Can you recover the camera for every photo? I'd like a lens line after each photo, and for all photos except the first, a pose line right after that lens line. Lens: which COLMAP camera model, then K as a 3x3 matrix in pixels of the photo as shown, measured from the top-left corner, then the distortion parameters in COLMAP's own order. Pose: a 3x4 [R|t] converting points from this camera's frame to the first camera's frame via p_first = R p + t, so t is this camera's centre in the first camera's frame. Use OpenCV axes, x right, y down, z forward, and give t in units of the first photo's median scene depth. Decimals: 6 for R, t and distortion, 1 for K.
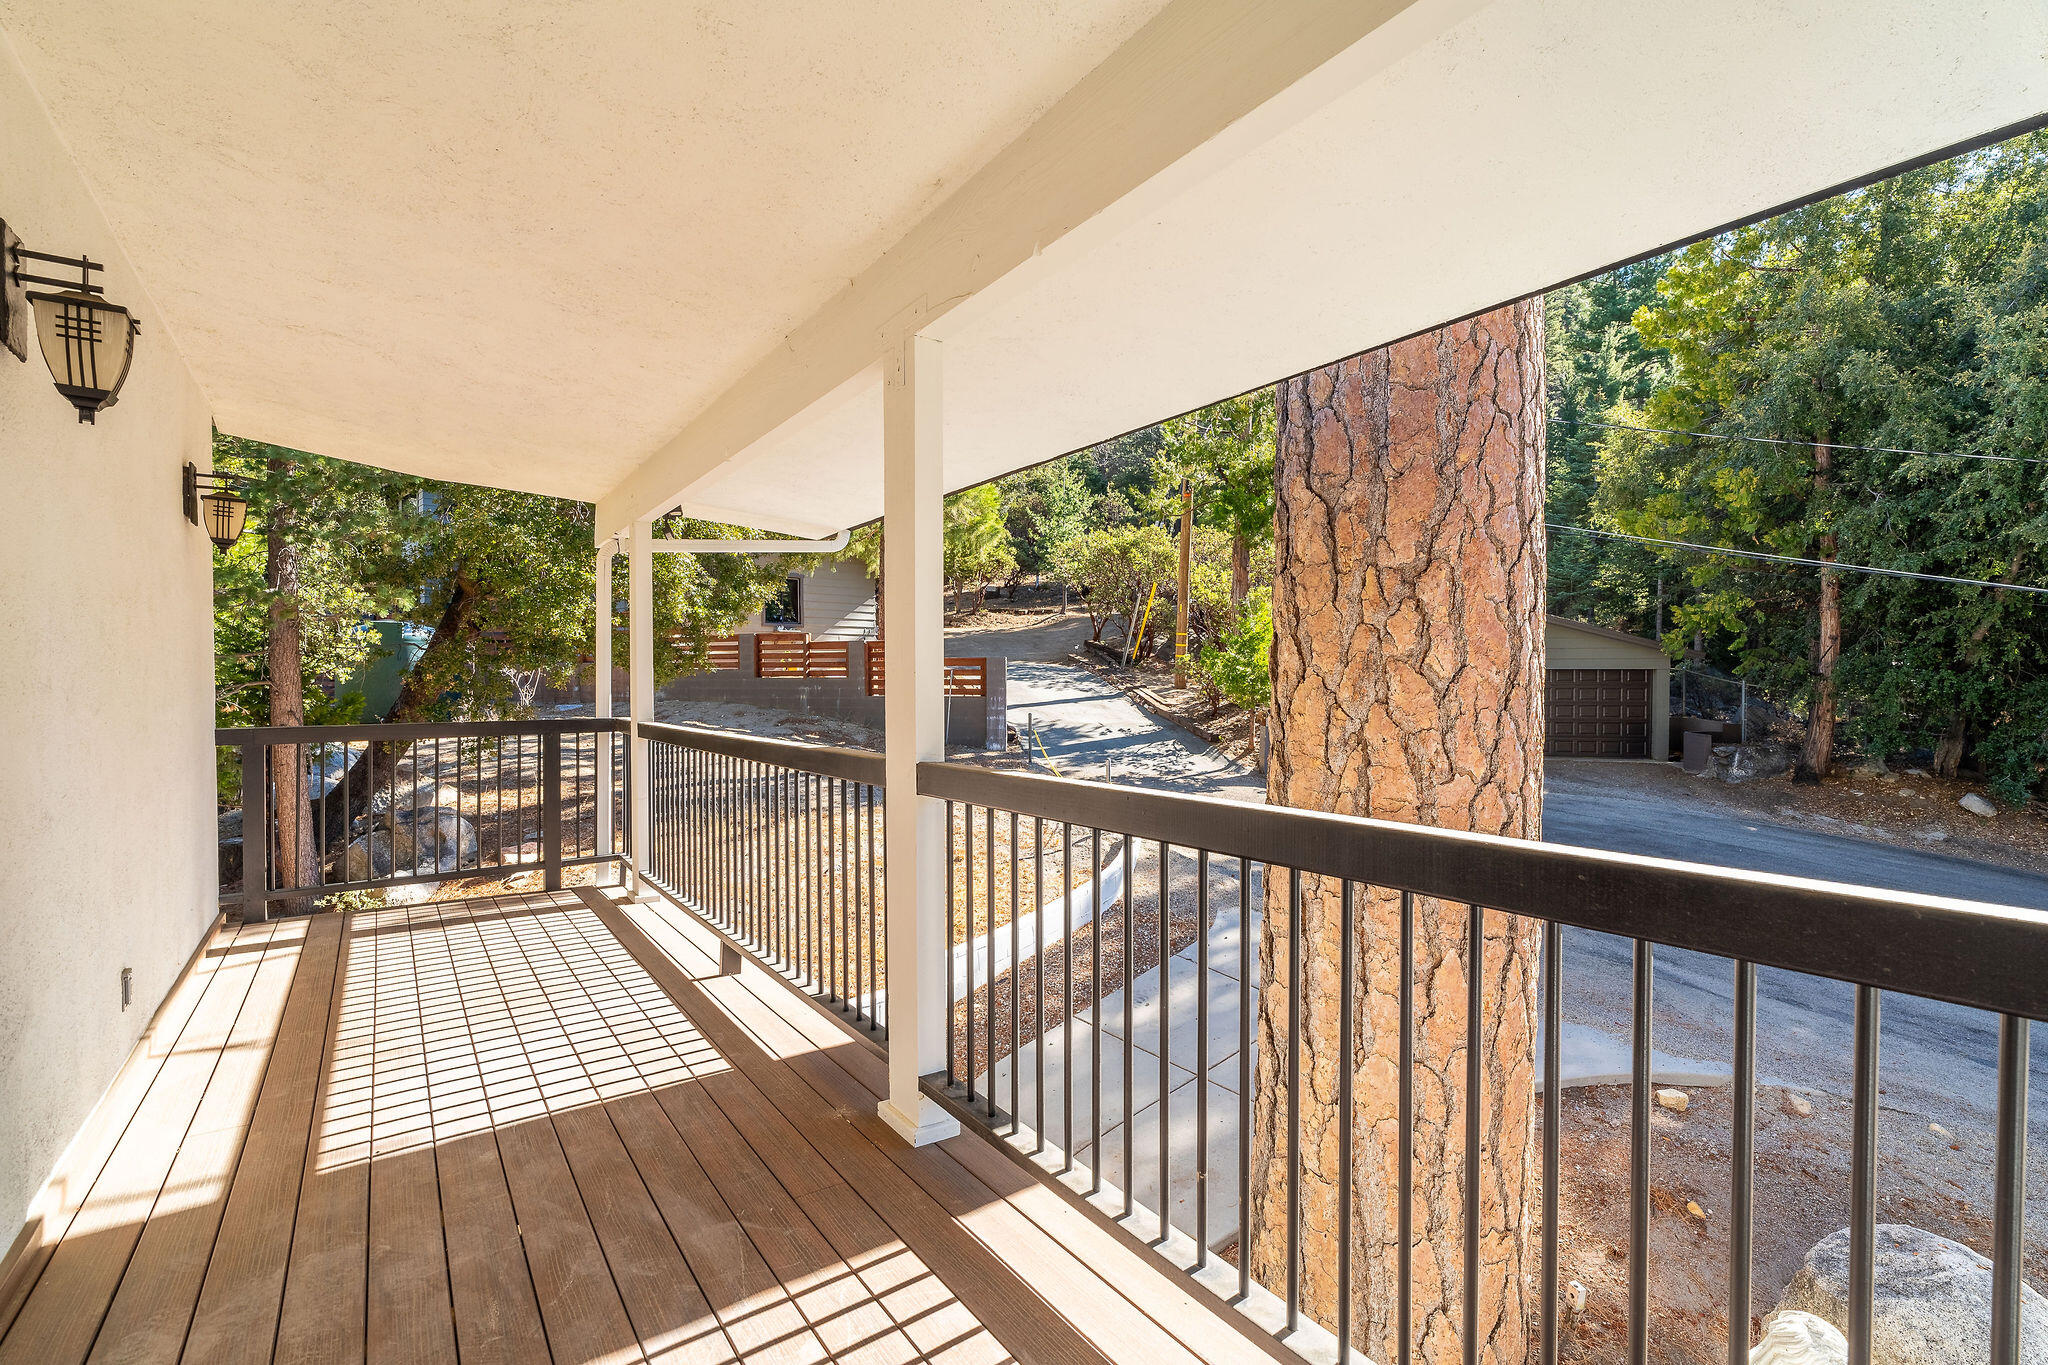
lens RADIAL K [[922.3, 0, 1023.4], [0, 922.3, 687.0], [0, 0, 1]] dist [-0.000152, 0.000396]
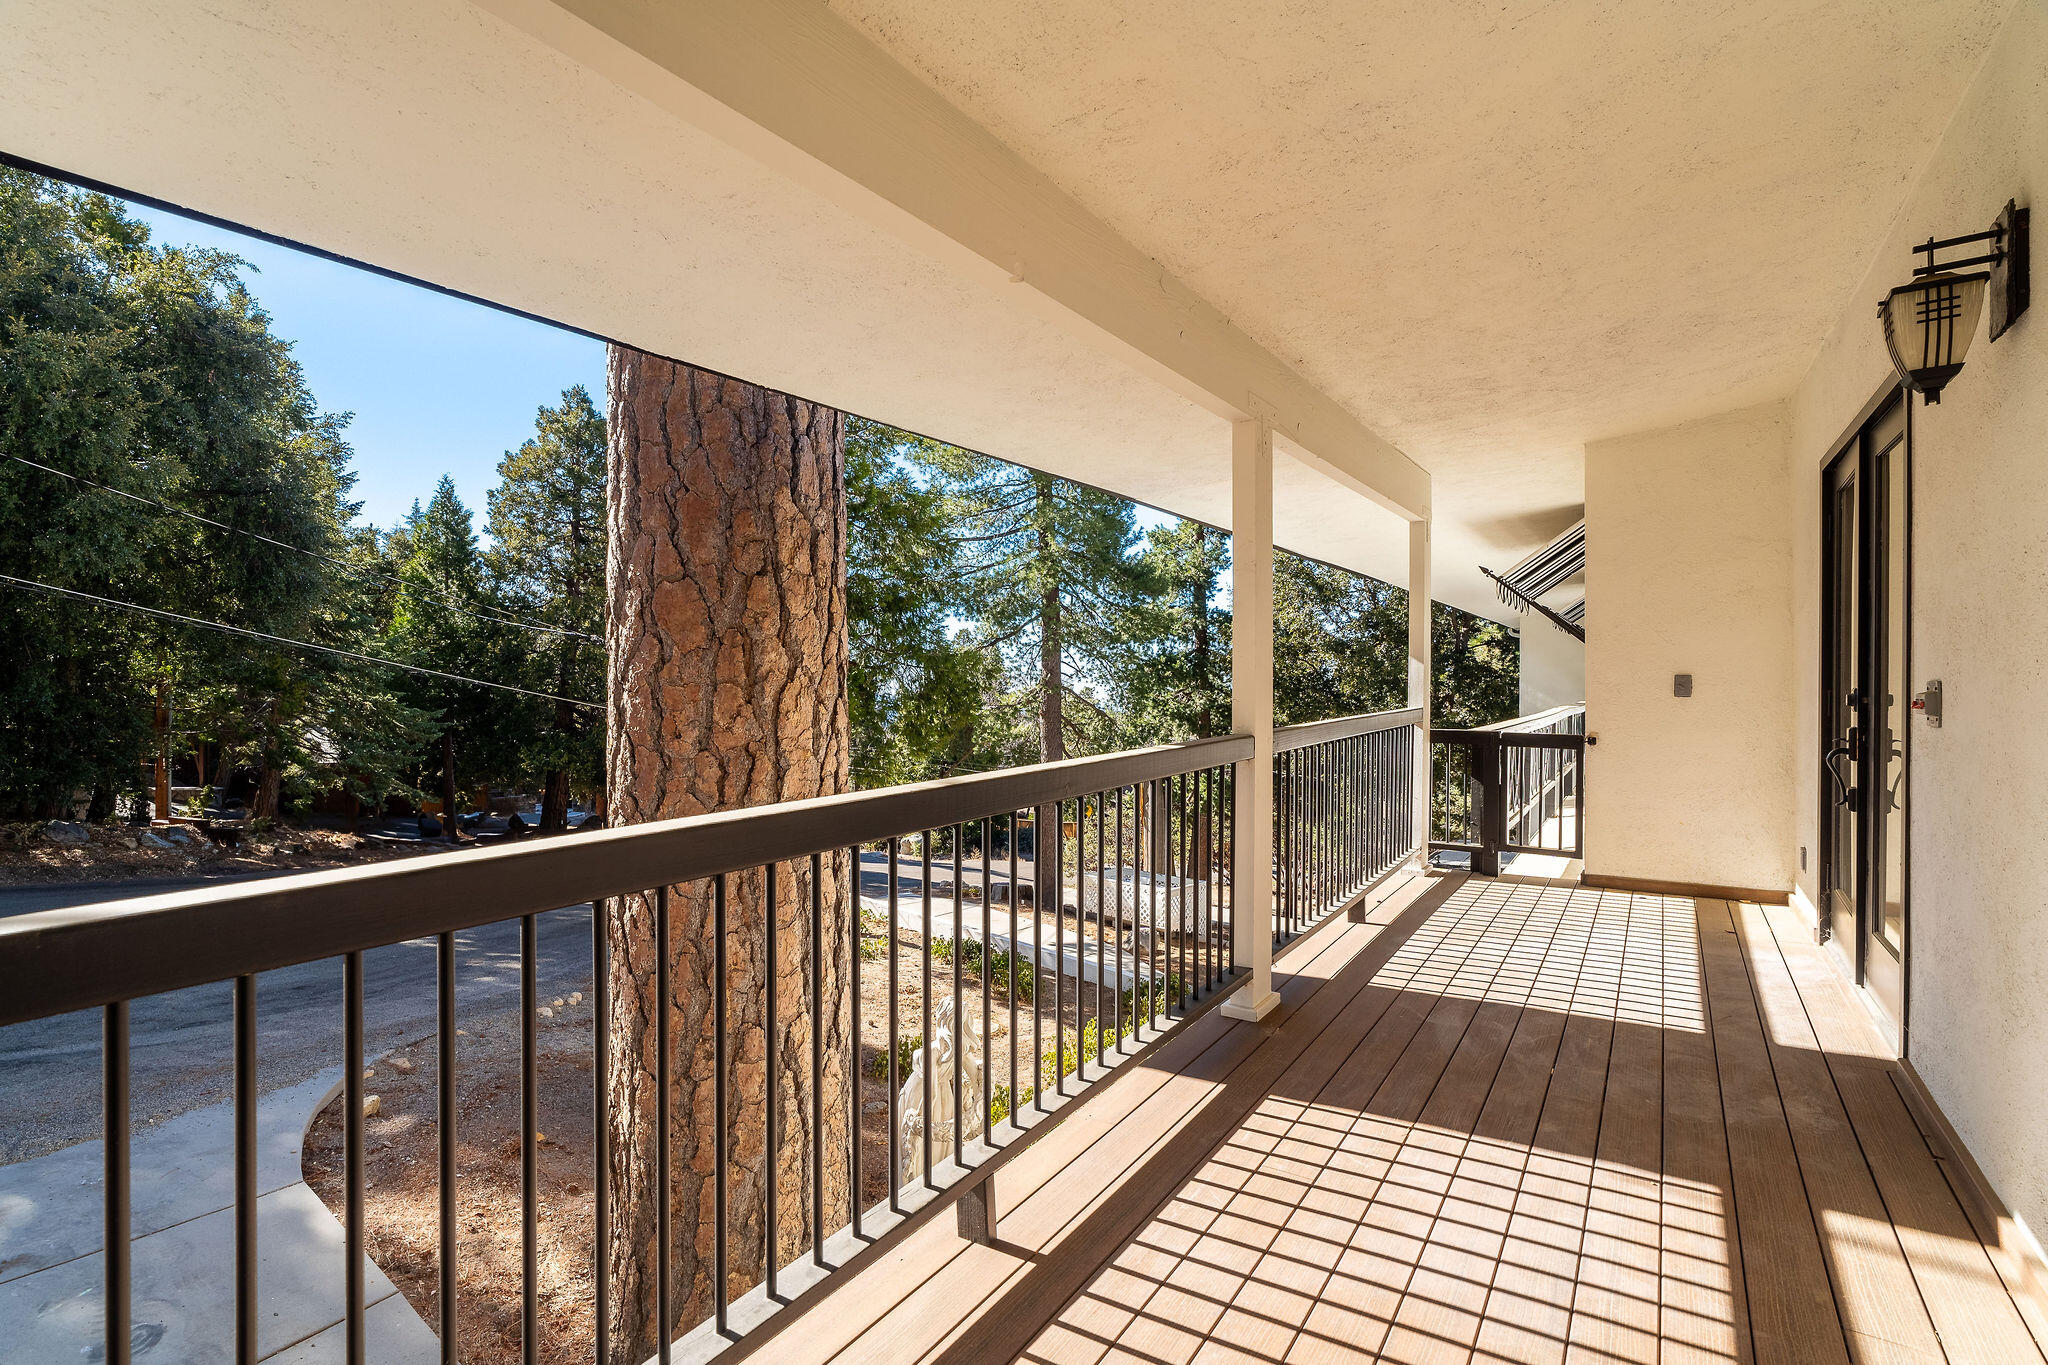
lens RADIAL K [[922.3, 0, 1023.4], [0, 922.3, 687.0], [0, 0, 1]] dist [-0.000152, 0.000396]
pose [[-0.349025, 0.001612, 0.937112, -1.267143], [0.015512, 0.999871, 0.004057, 0.001679], [-0.936985, 0.015953, -0.349005, 1.795192]]
